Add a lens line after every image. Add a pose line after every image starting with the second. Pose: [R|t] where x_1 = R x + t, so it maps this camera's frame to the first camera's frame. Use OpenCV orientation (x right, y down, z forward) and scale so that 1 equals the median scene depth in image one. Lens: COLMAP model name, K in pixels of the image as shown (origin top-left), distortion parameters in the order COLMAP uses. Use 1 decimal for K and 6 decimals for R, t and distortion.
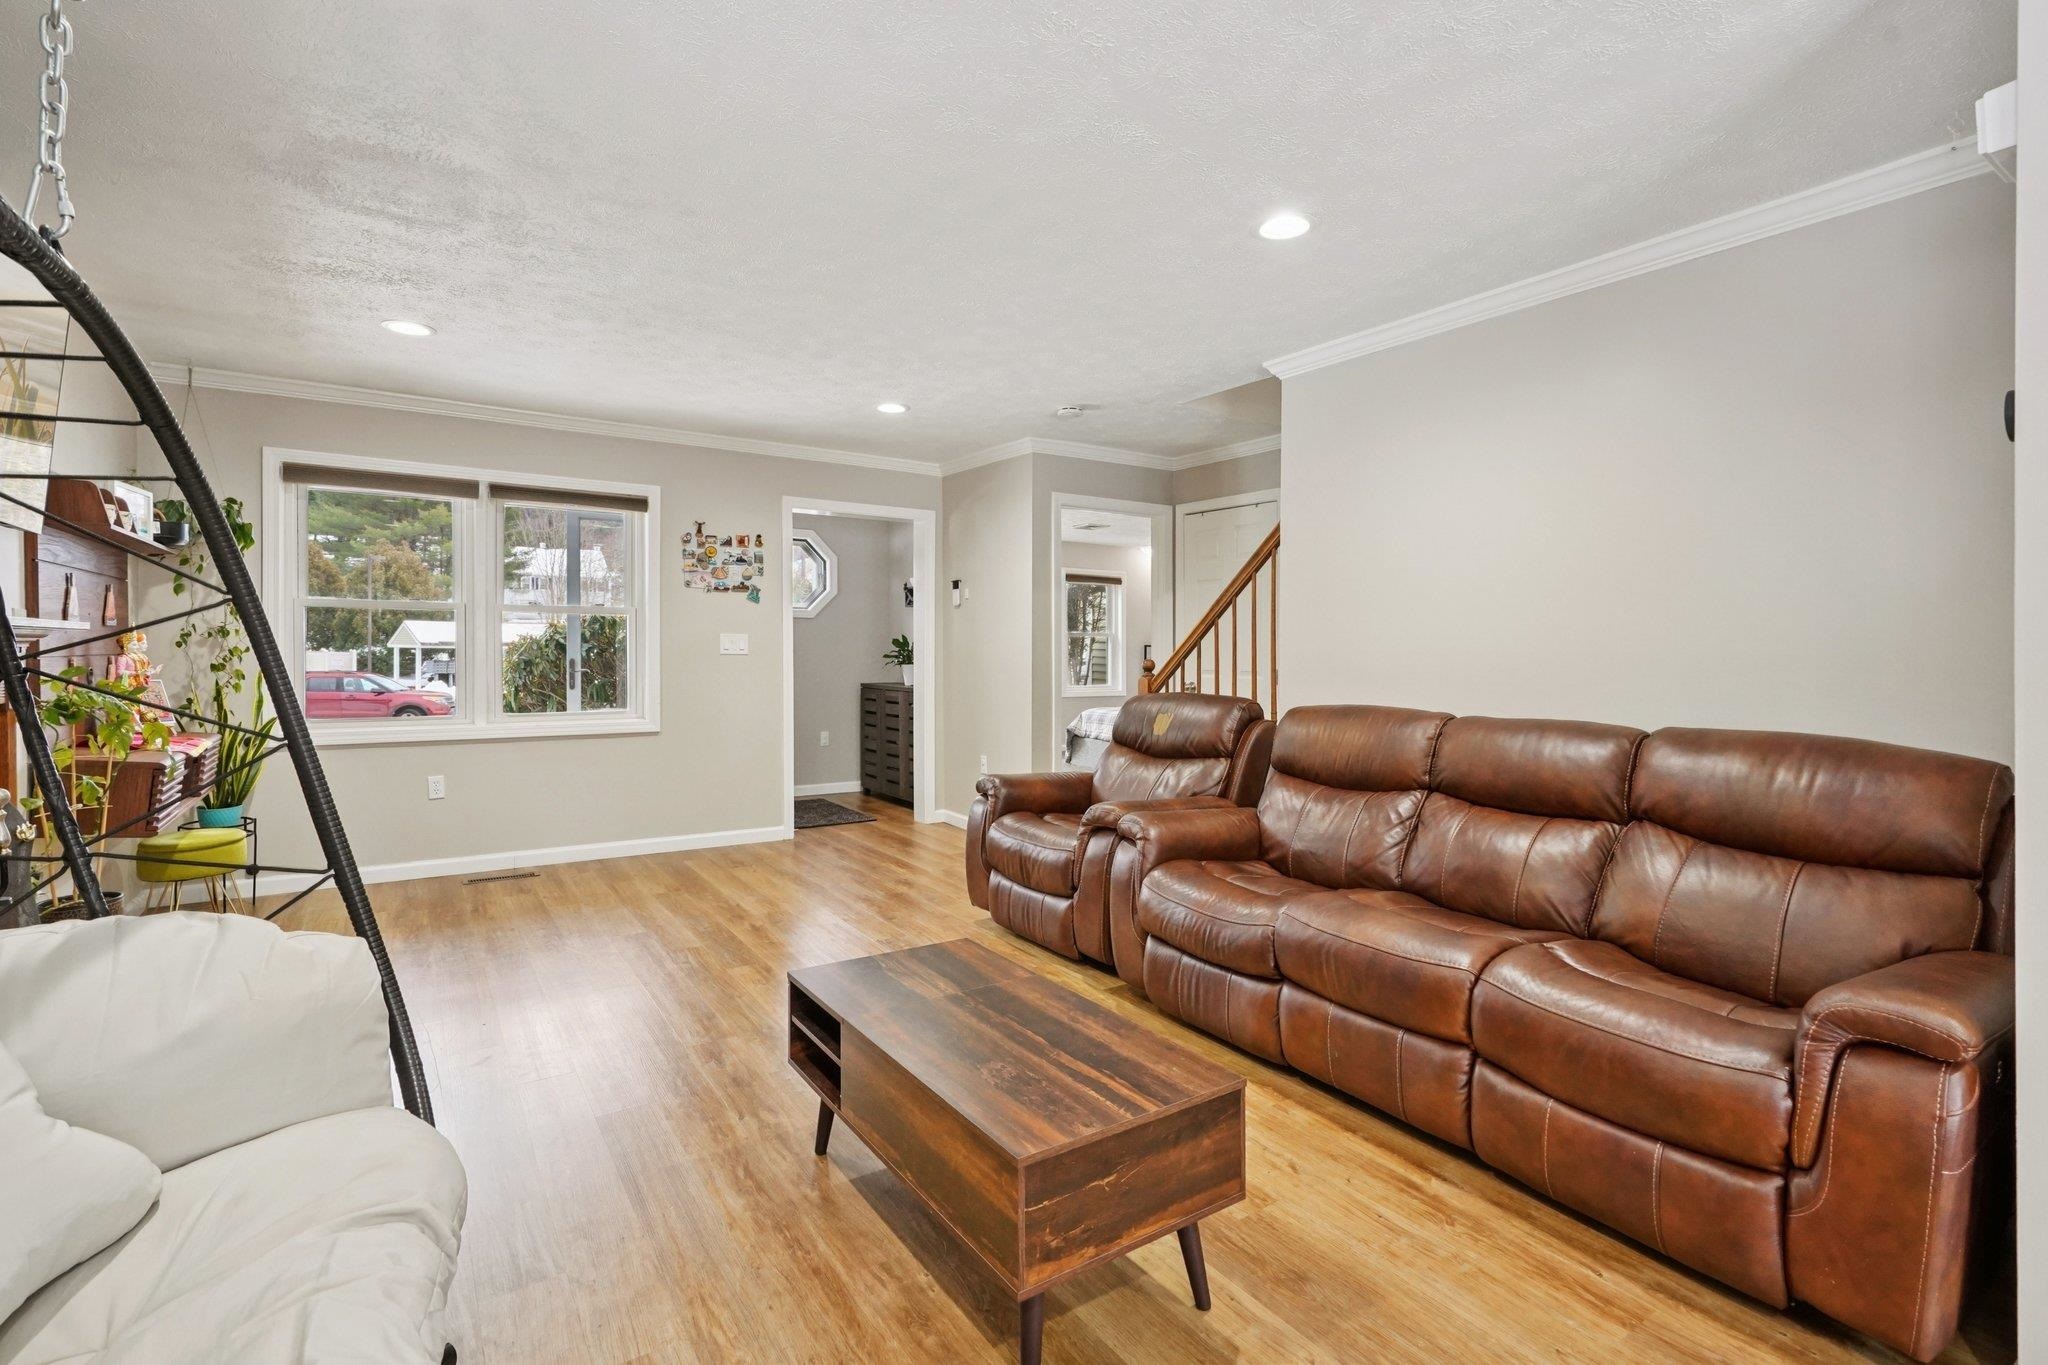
lens RADIAL K [[936.3, 0, 1022.4], [0, 936.3, 667.0], [0, 0, 1]] dist [-0.009926, 0.001538]
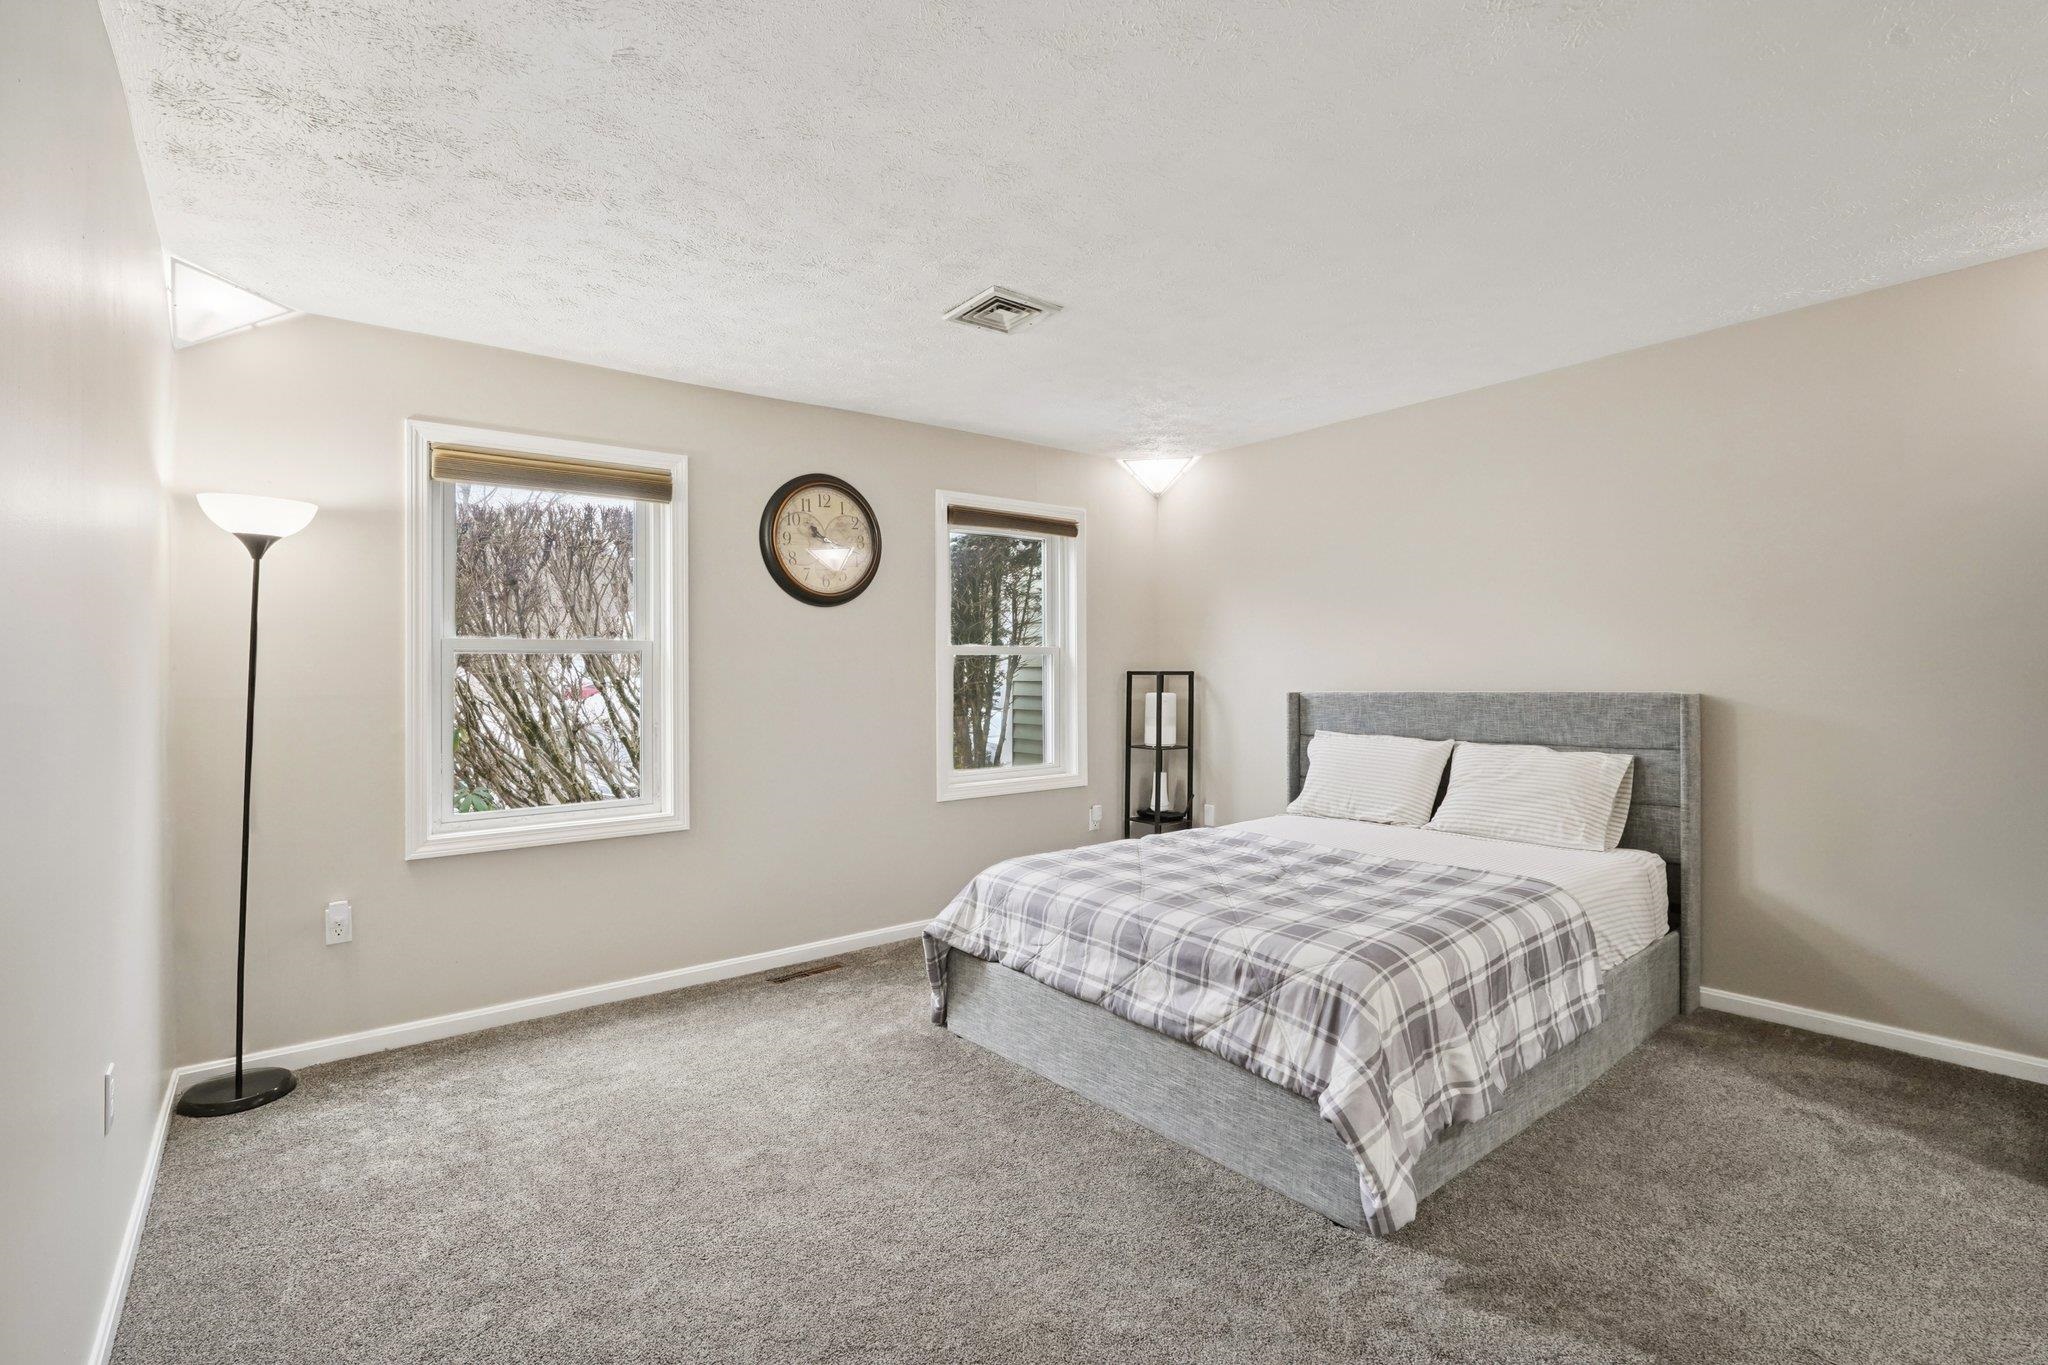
lens RADIAL K [[936.3, 0, 1024.8], [0, 936.3, 674.1], [0, 0, 1]] dist [-0.009926, 0.001538]
pose [[0.996464, 0.001516, 0.084005, 0.043580], [-0.000337, 0.999901, -0.014042, -0.017861], [-0.084018, 0.013964, 0.996366, 0.557160]]
